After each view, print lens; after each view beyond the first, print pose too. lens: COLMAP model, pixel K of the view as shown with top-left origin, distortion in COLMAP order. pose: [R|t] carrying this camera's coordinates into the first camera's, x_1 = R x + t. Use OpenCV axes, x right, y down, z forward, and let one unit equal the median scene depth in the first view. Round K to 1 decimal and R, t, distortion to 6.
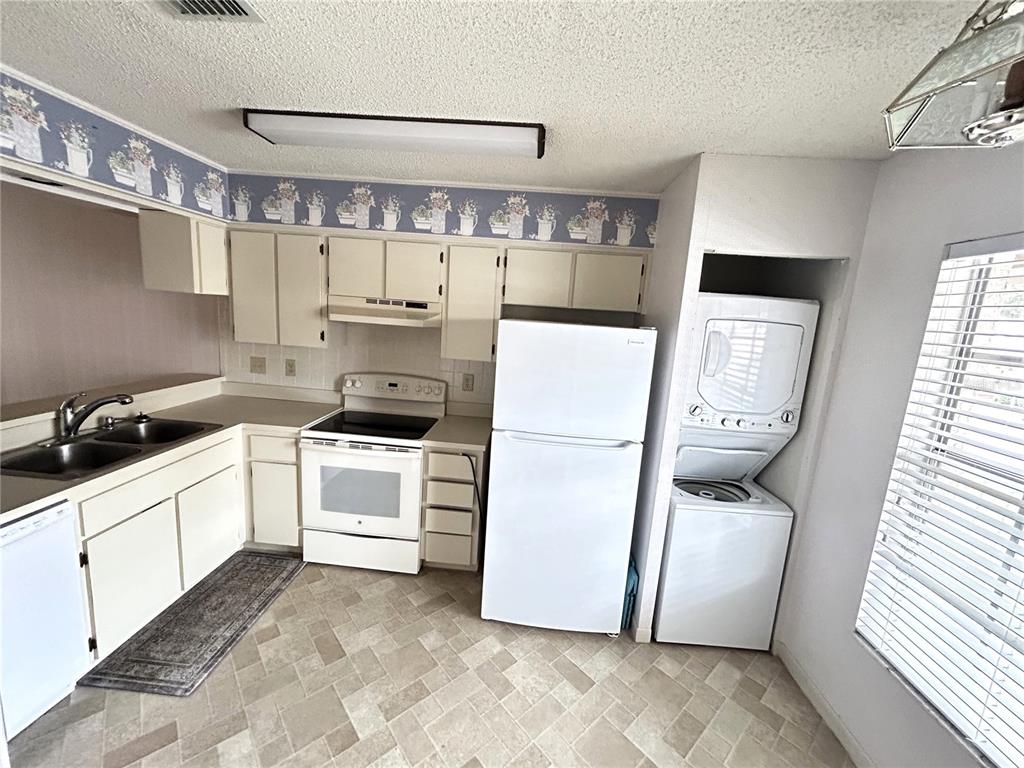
lens RADIAL K [[410.5, 0, 509.9], [0, 410.5, 383.5], [0, 0, 1]] dist [-0.000789, 0.001439]
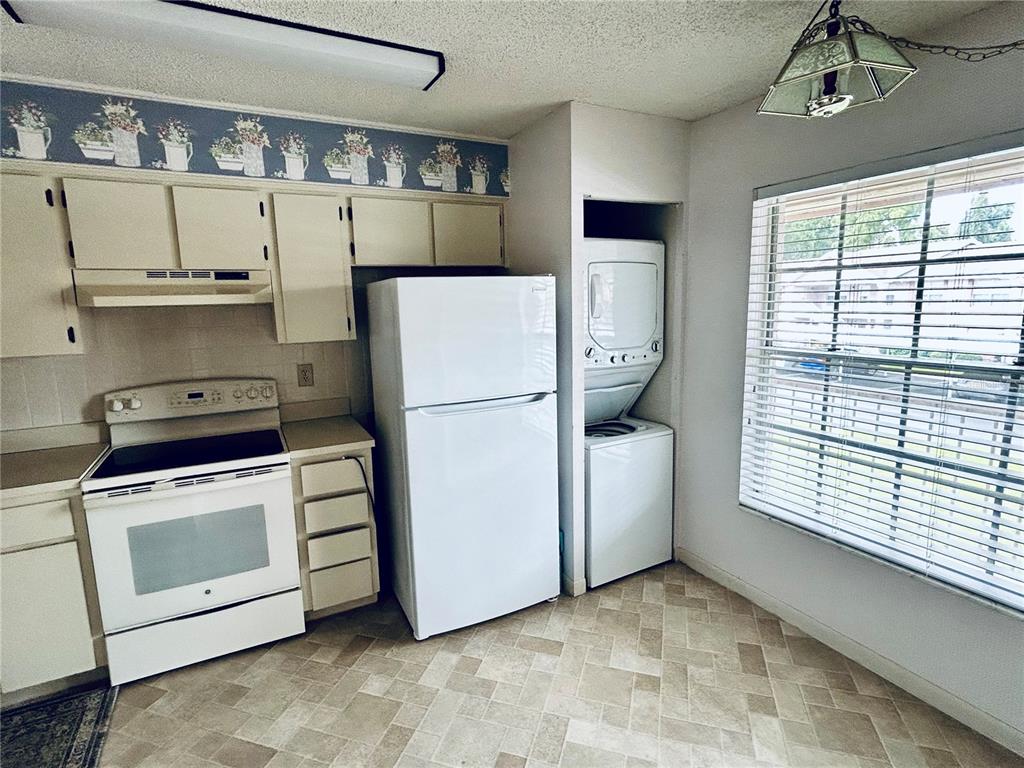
lens RADIAL K [[522.0, 0, 503.4], [0, 522.0, 380.8], [0, 0, 1]] dist [0.003769, 0.001333]
pose [[0.858418, -0.167755, 0.484743, -0.341684], [0.169349, 0.984708, 0.040882, 0.040545], [-0.484189, 0.046997, 0.873701, -0.030727]]
